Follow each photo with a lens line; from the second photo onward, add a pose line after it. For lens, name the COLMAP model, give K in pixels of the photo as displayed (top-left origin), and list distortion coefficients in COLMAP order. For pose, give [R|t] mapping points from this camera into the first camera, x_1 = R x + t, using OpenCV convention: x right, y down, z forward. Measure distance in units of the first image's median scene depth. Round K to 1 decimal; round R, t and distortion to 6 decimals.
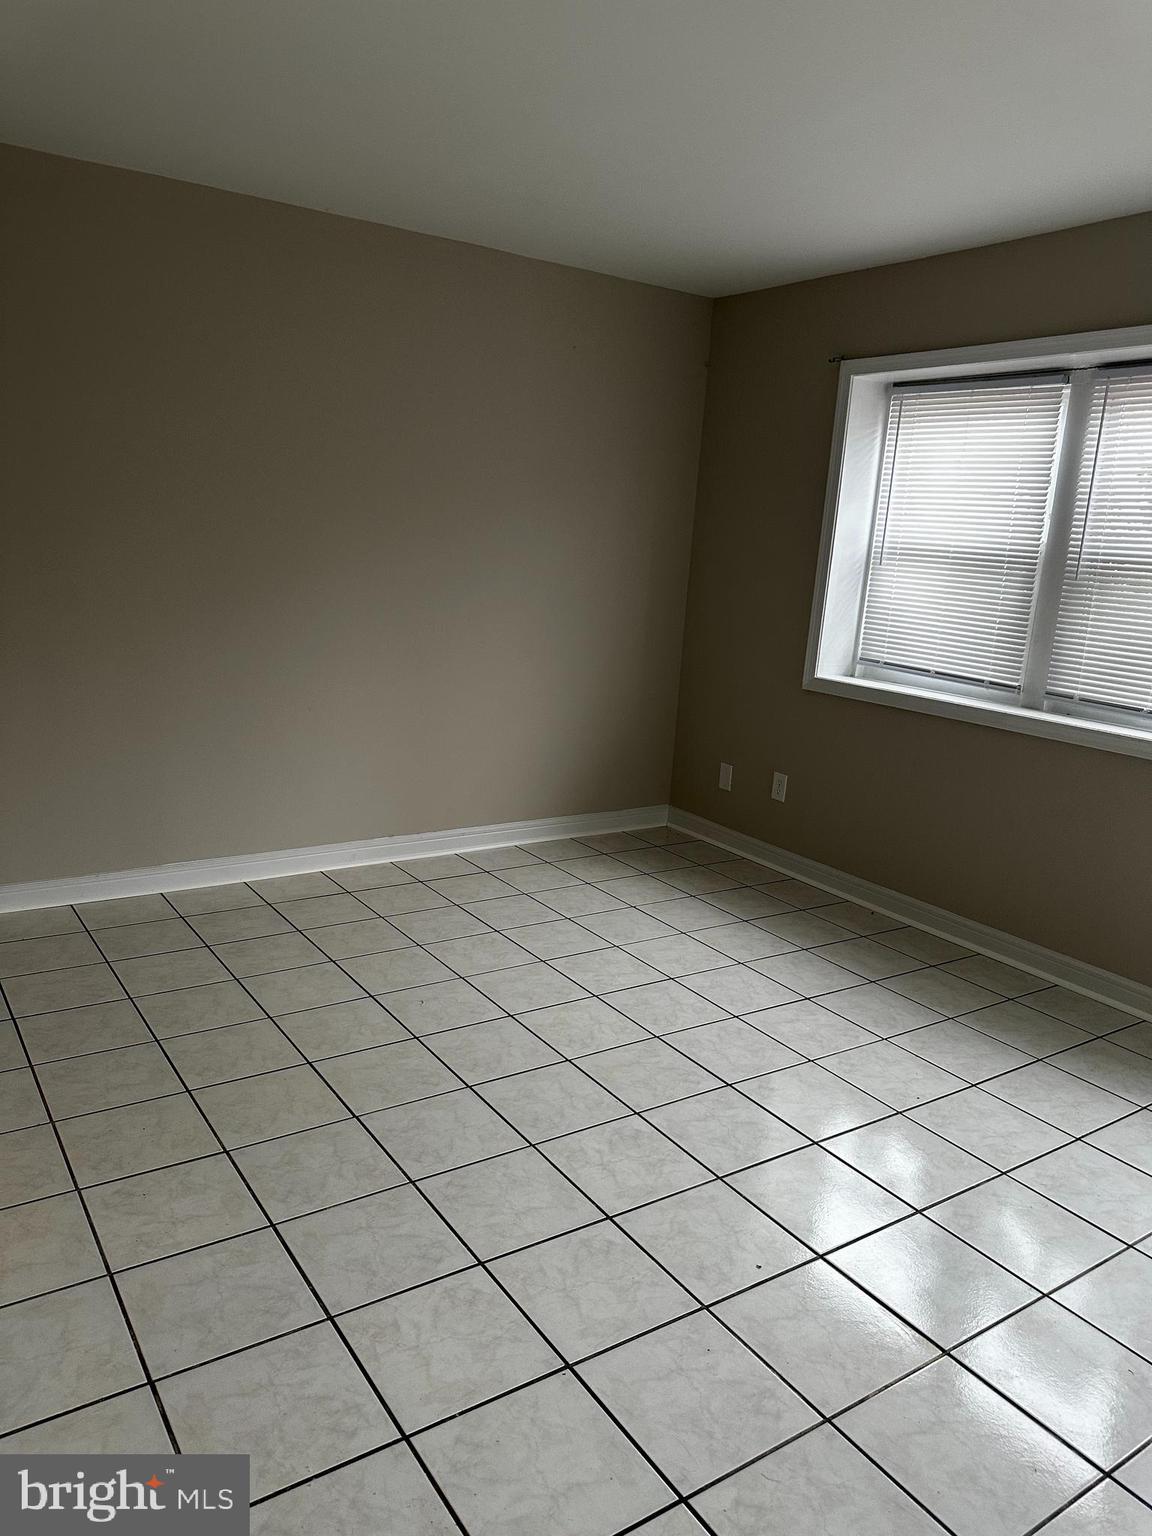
lens RADIAL K [[1104.2, 0, 570.3], [0, 1104.2, 770.2], [0, 0, 1]] dist [0.179642, -0.326497]
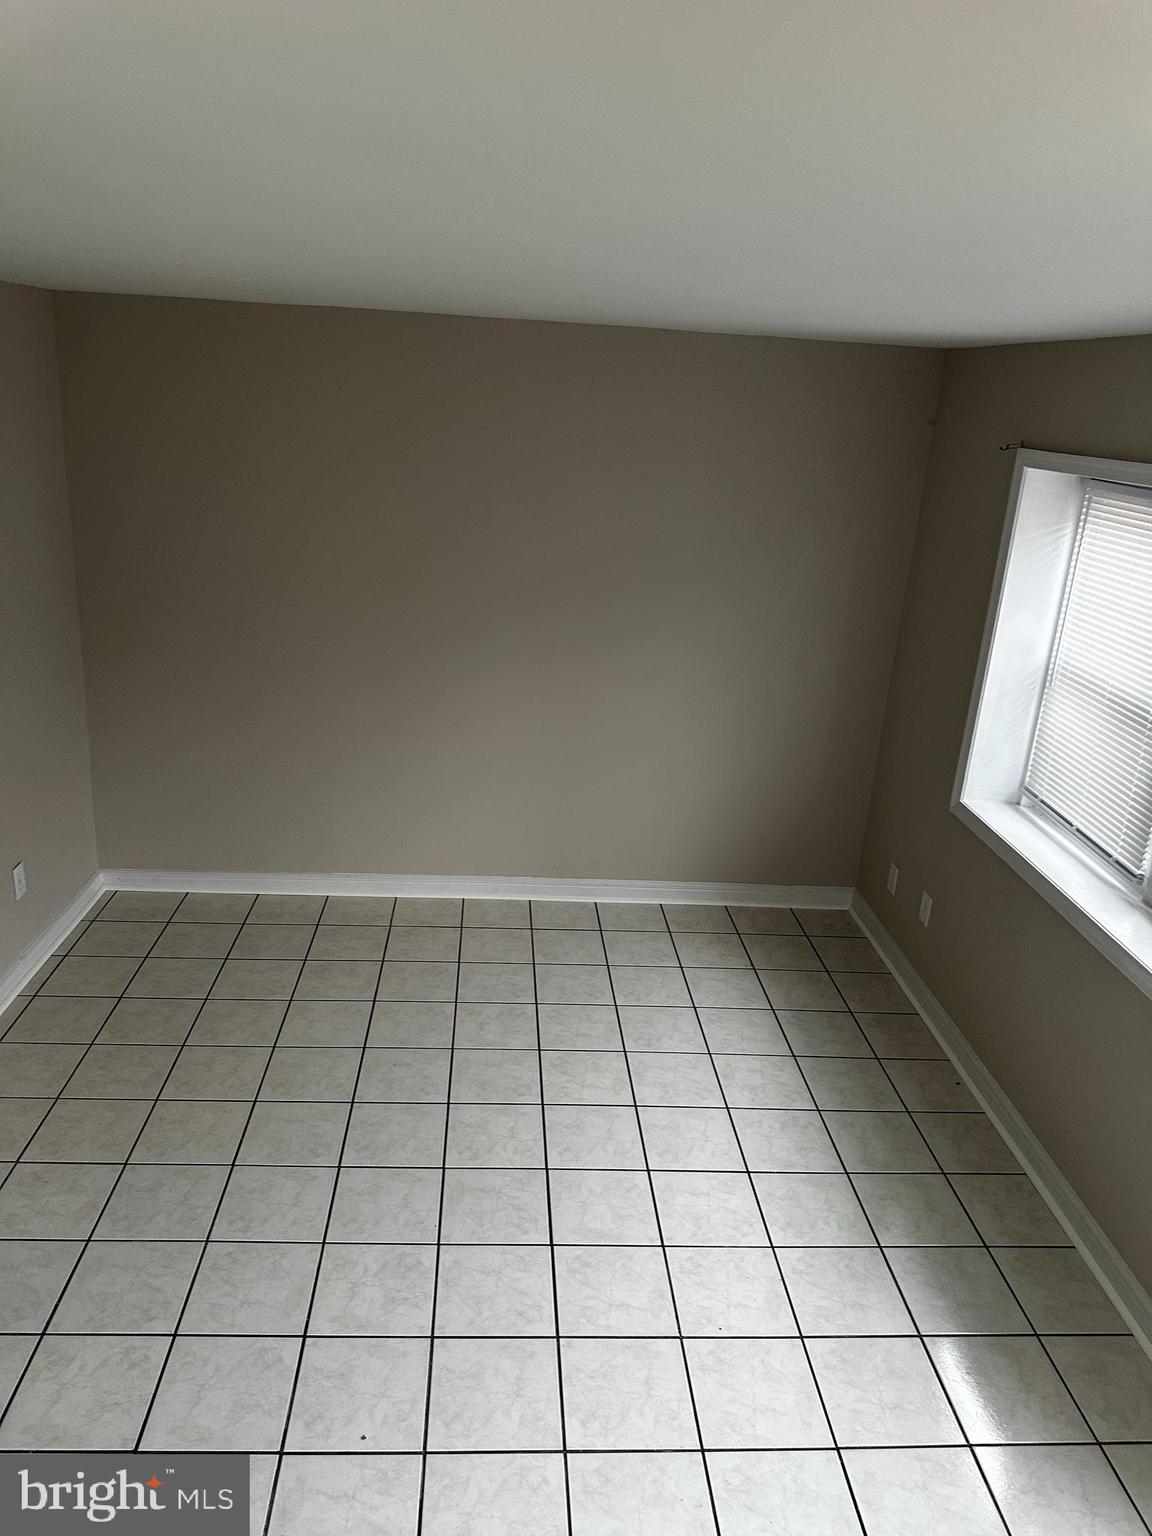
lens RADIAL K [[1109.1, 0, 571.6], [0, 1109.1, 758.5], [0, 0, 1]] dist [0.011198, -0.011826]
pose [[0.856089, 0.156099, -0.492692, 0.400023], [-0.114212, 0.986869, 0.114216, -0.189115], [0.504051, -0.041508, 0.862676, 0.100393]]
